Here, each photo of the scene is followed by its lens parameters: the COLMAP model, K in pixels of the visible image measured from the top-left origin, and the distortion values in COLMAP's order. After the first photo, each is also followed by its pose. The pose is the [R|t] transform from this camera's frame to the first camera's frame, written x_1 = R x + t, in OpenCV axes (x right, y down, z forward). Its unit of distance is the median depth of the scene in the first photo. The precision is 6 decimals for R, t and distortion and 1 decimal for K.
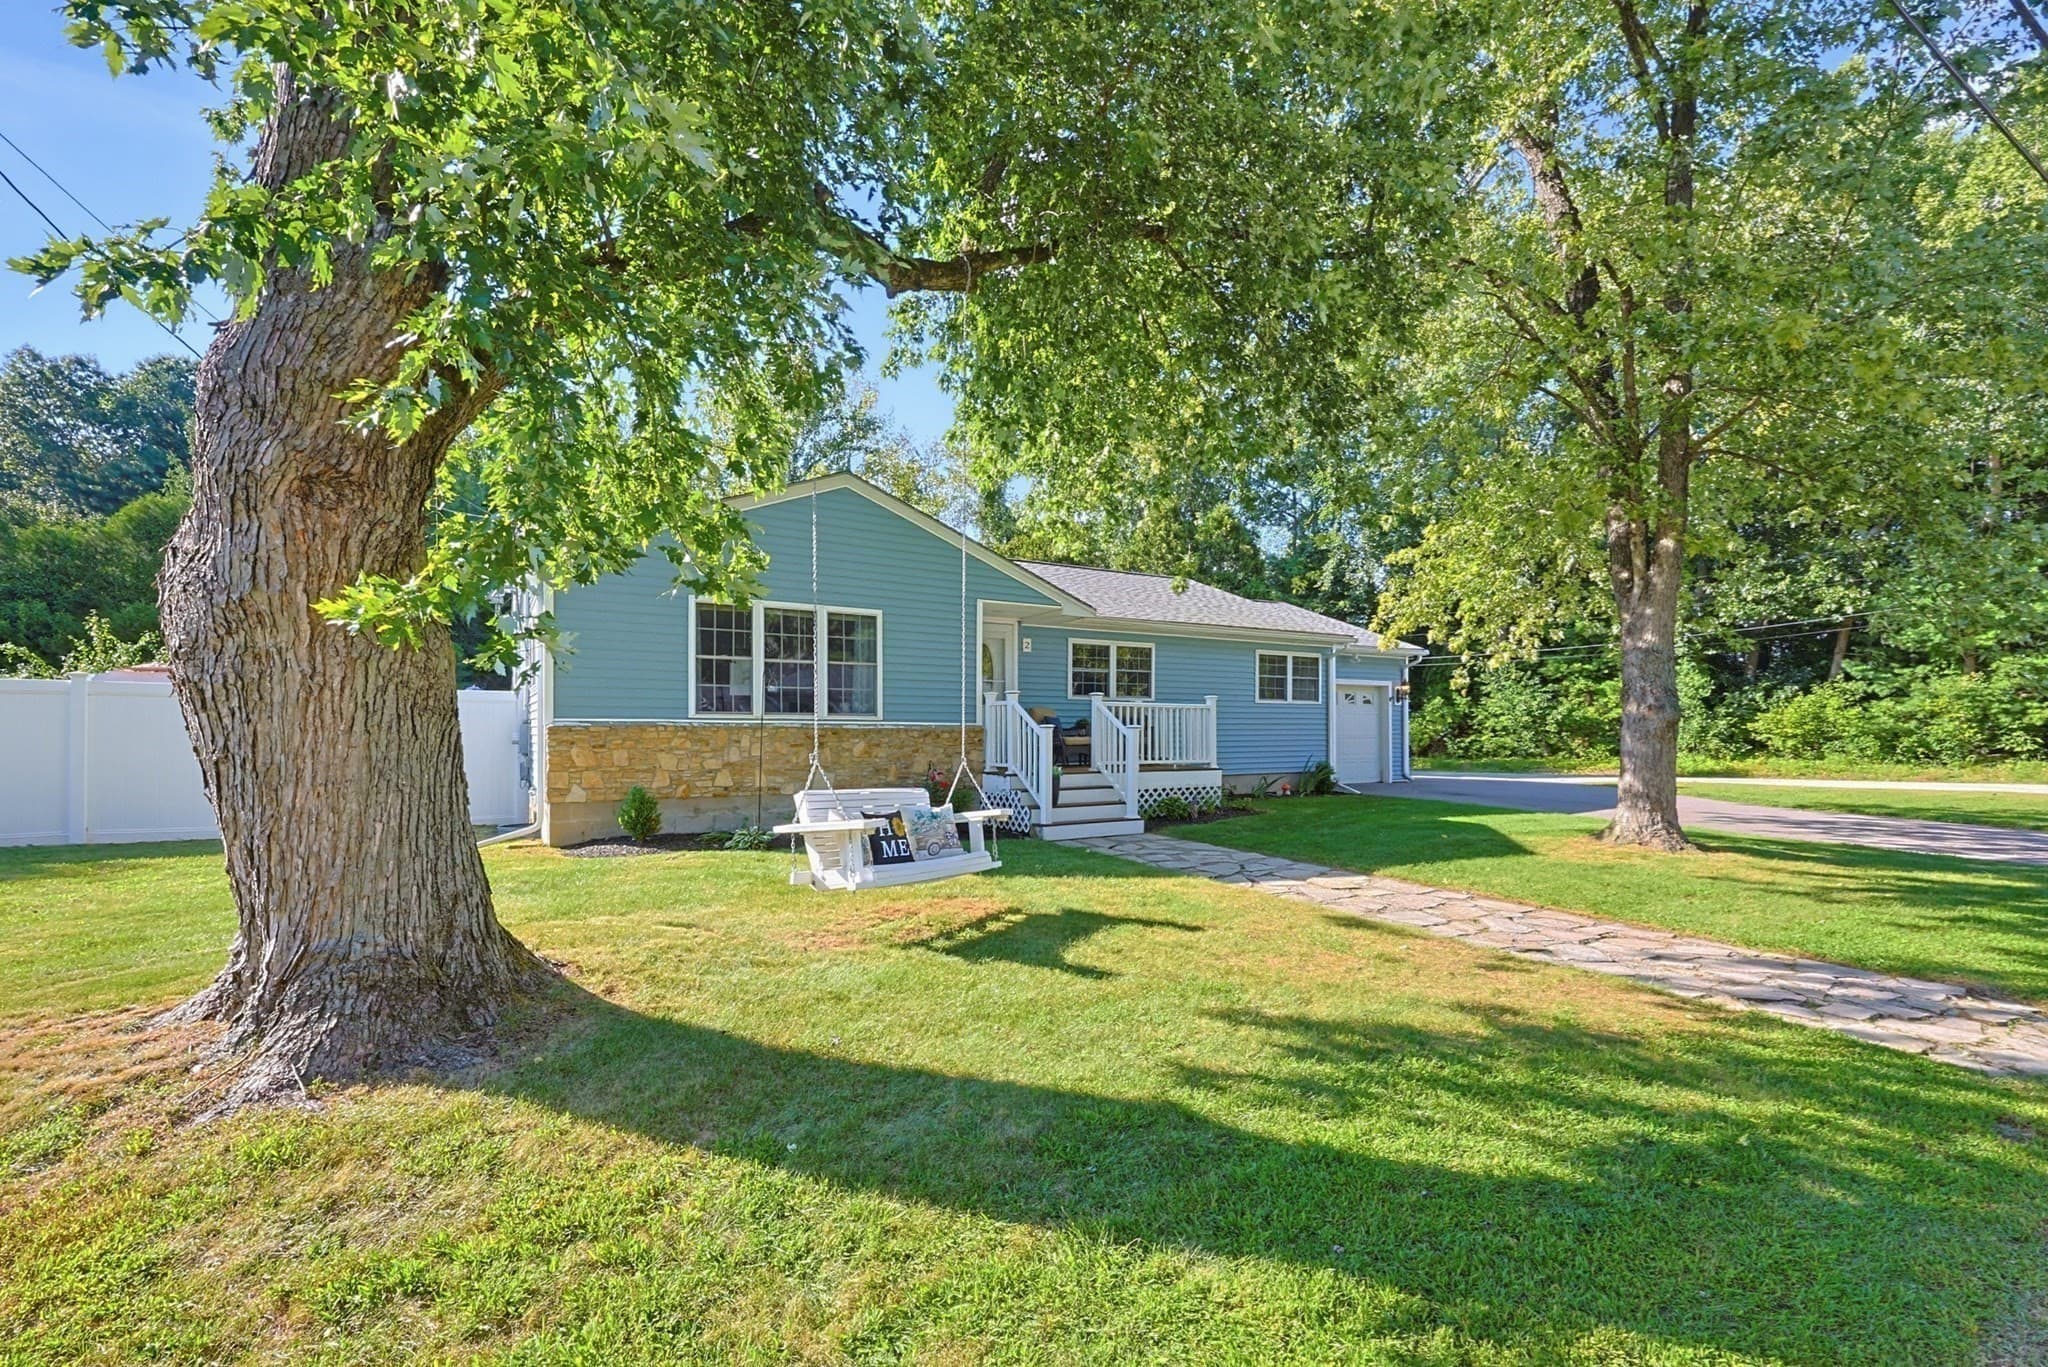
lens RADIAL K [[884.1, 0, 1011.5], [0, 884.1, 720.7], [0, 0, 1]] dist [0.009693, 0.000619]
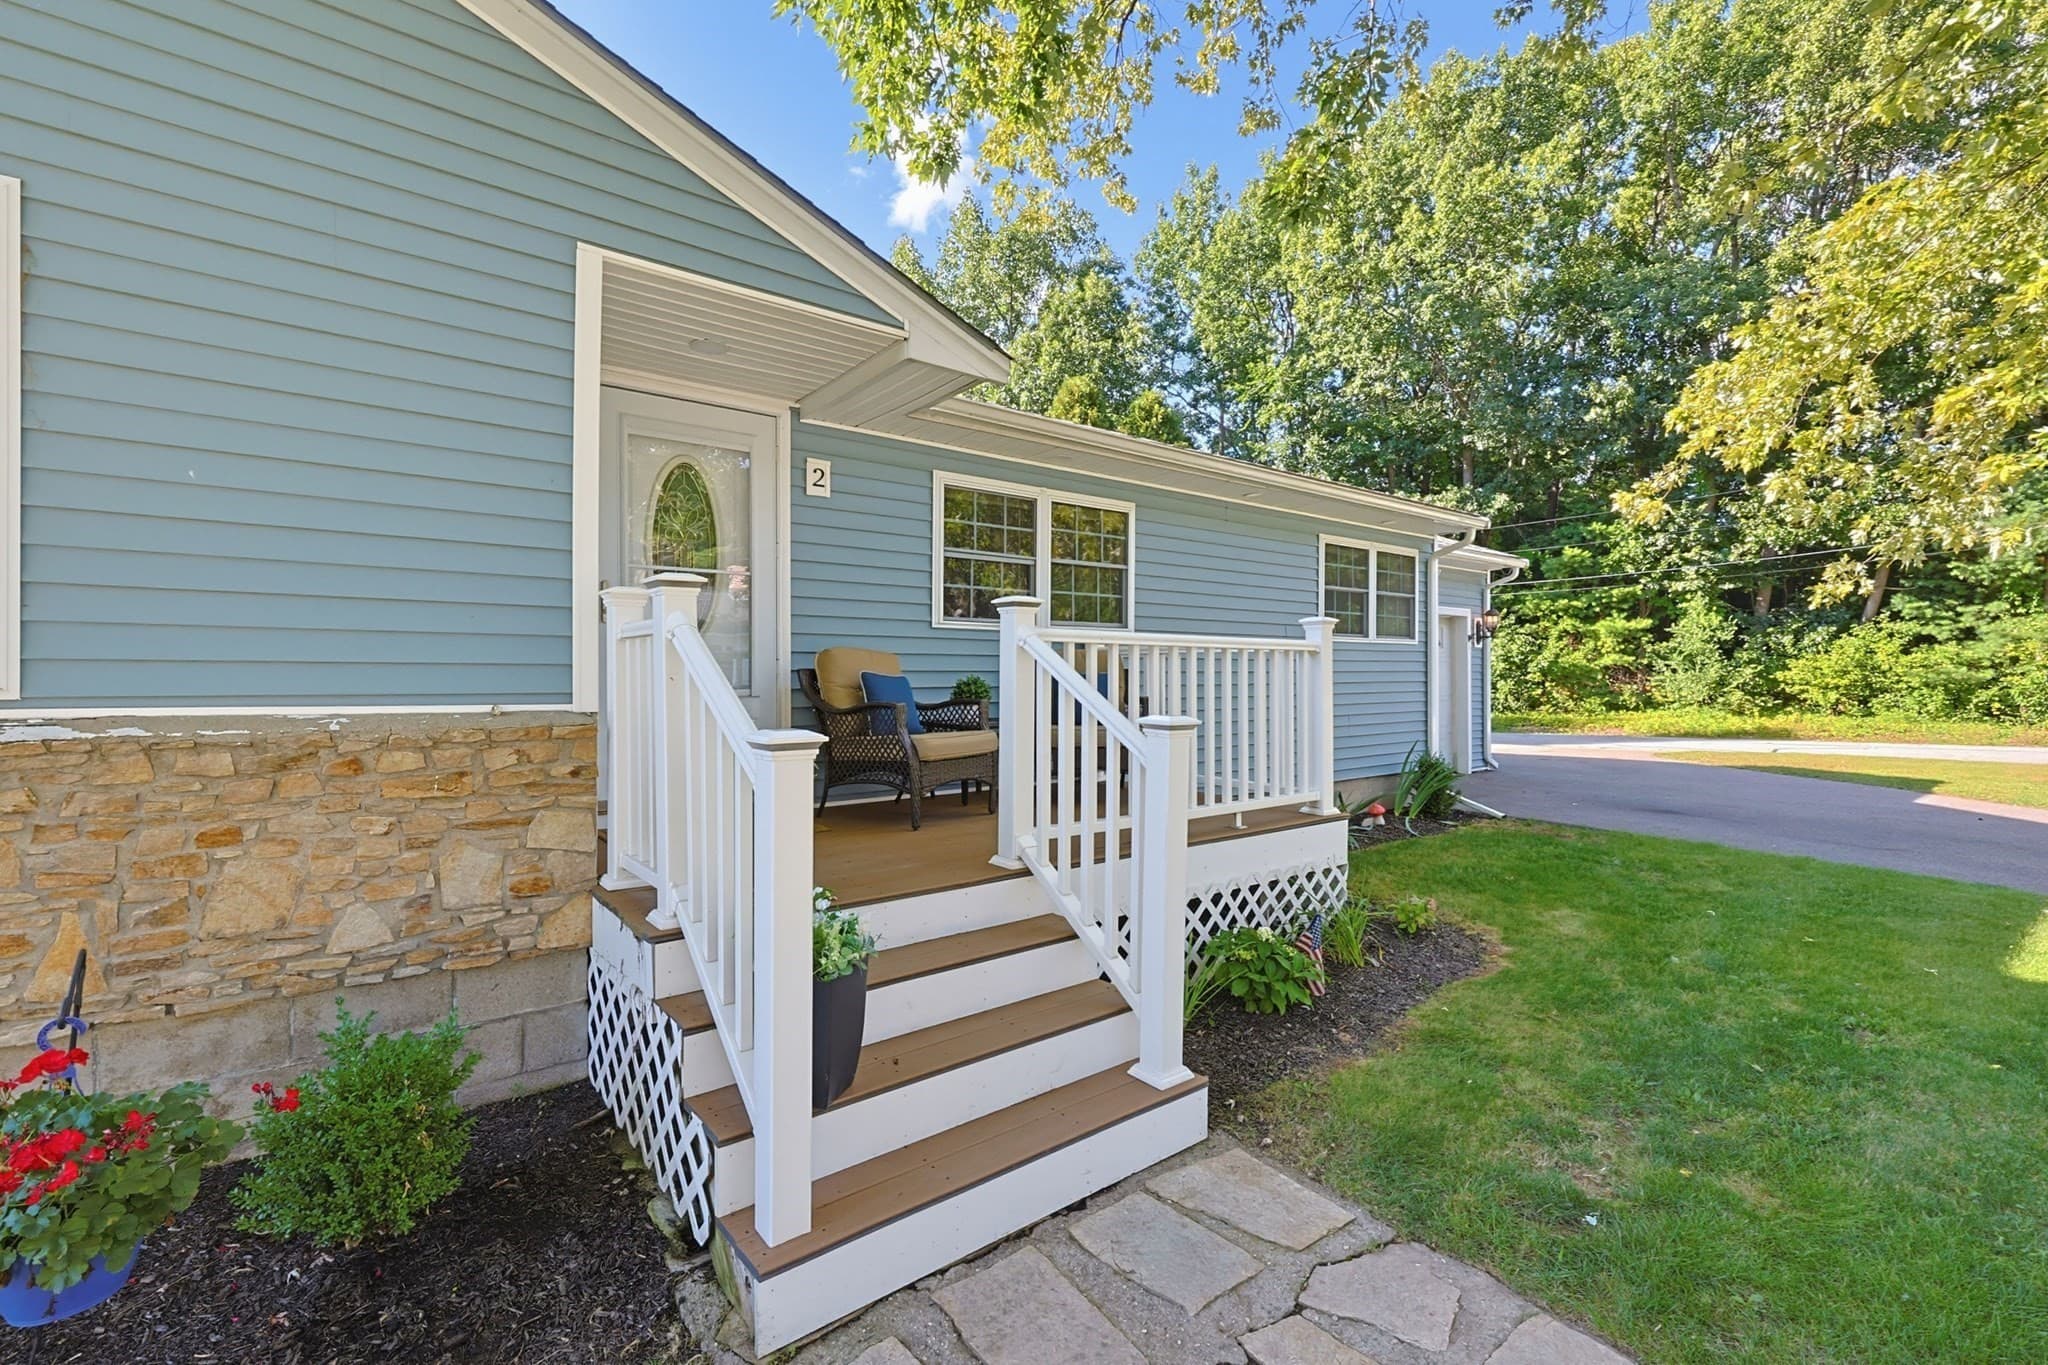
lens RADIAL K [[884.1, 0, 989.1], [0, 884.1, 670.5], [0, 0, 1]] dist [0.009693, 0.000619]
pose [[0.995035, 0.000400, 0.099524, 0.034941], [-0.001059, 0.999978, 0.006568, -0.005524], [-0.099519, -0.006641, 0.995014, 0.423624]]
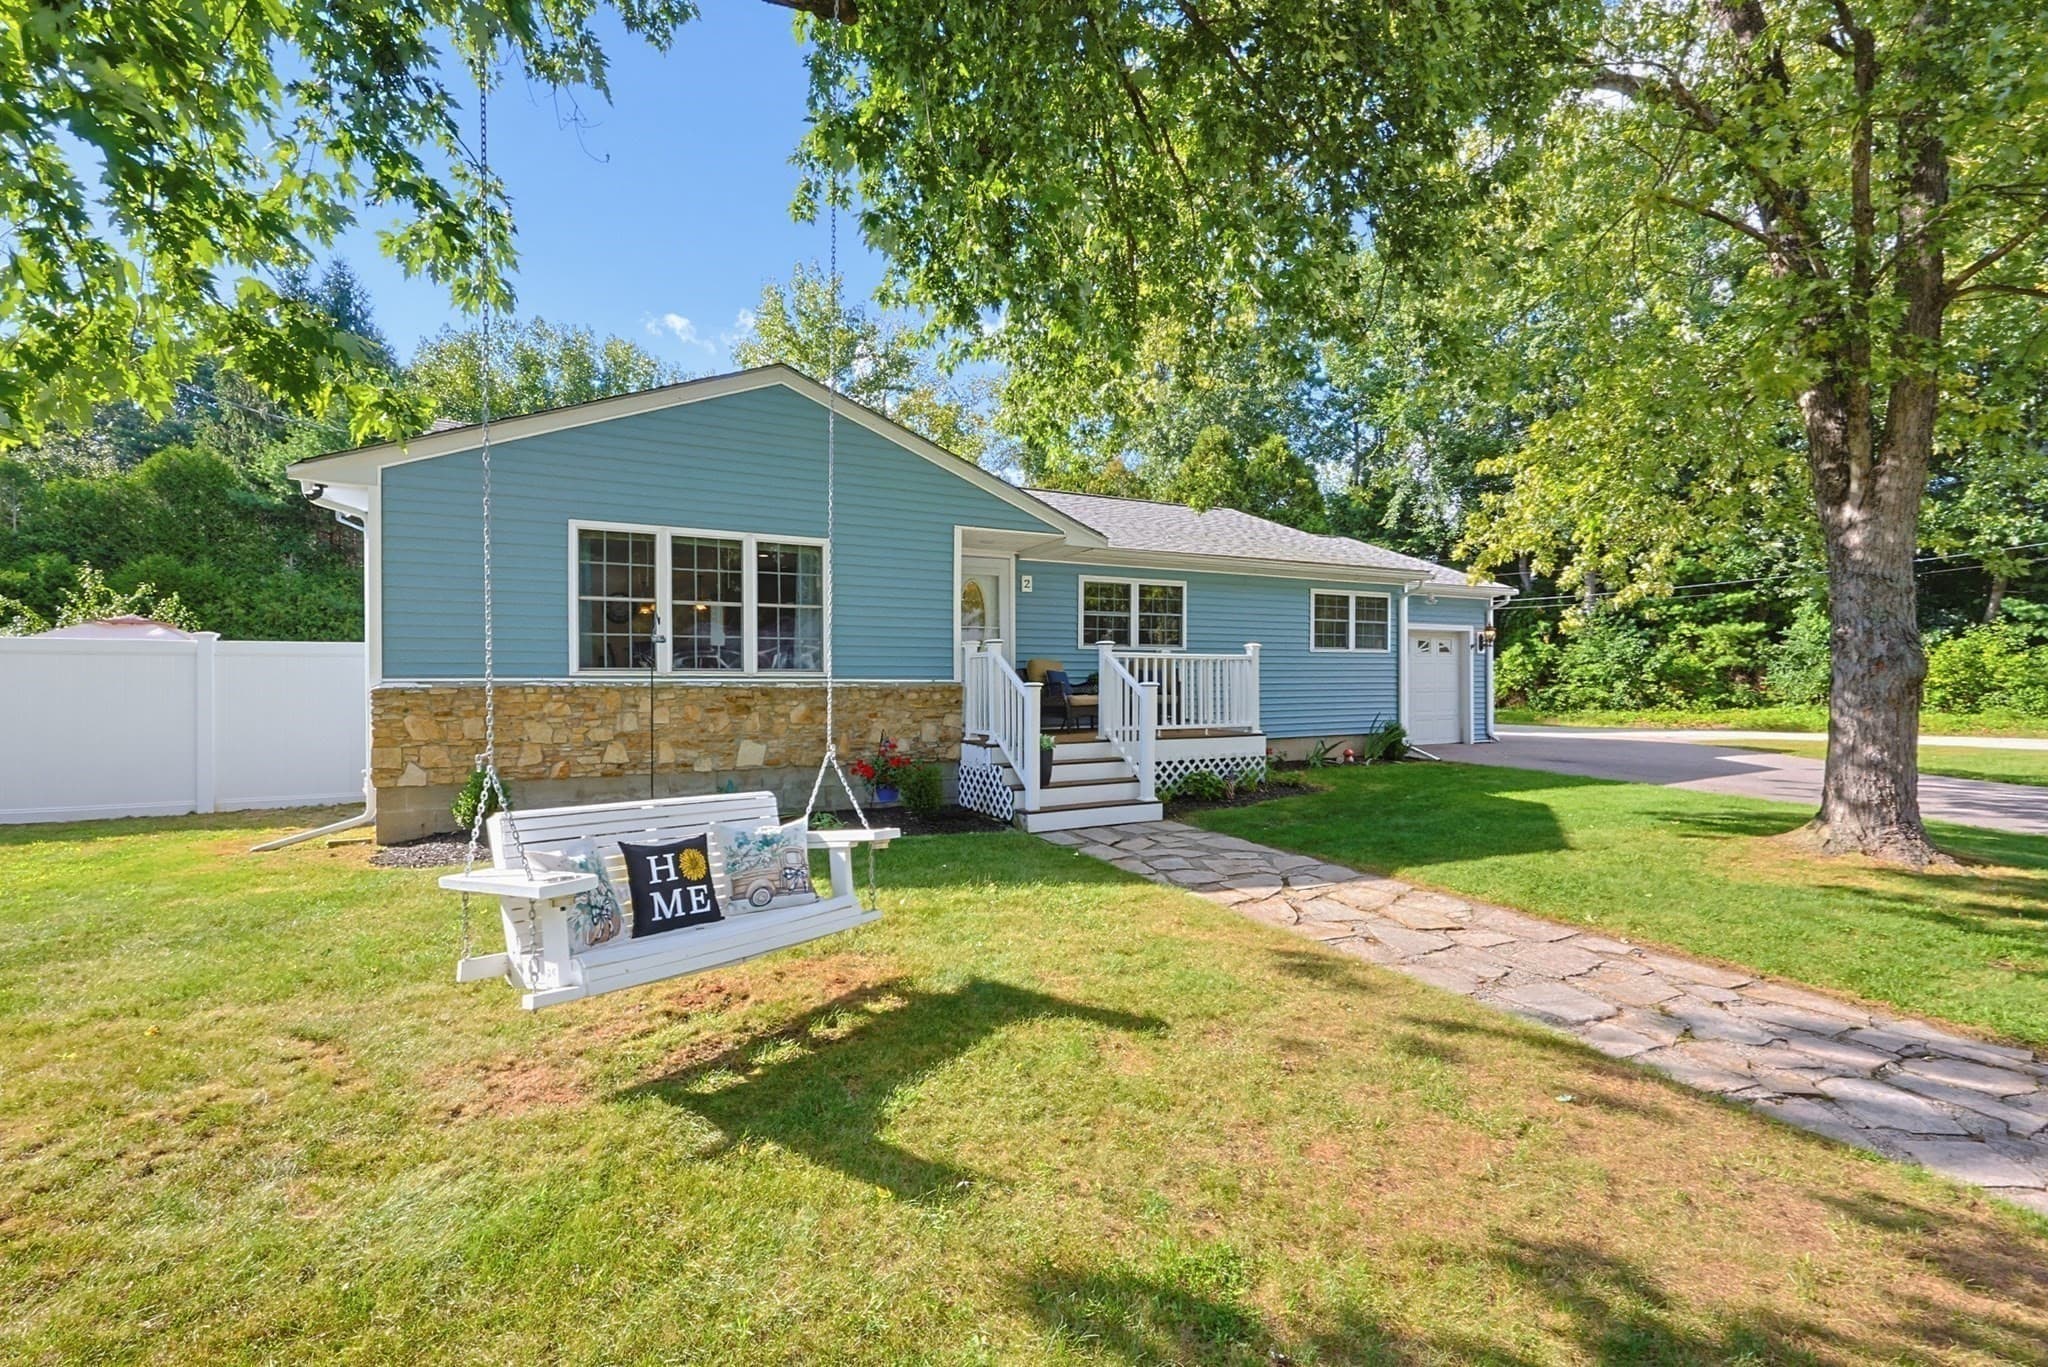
lens RADIAL K [[884.1, 0, 1010.1], [0, 884.1, 669.4], [0, 0, 1]] dist [0.009693, 0.000619]
pose [[0.997929, -0.003064, -0.064252, 0.037140], [0.003077, 0.999995, 0.000099, -0.003828], [0.064251, -0.000297, 0.997934, 0.117731]]
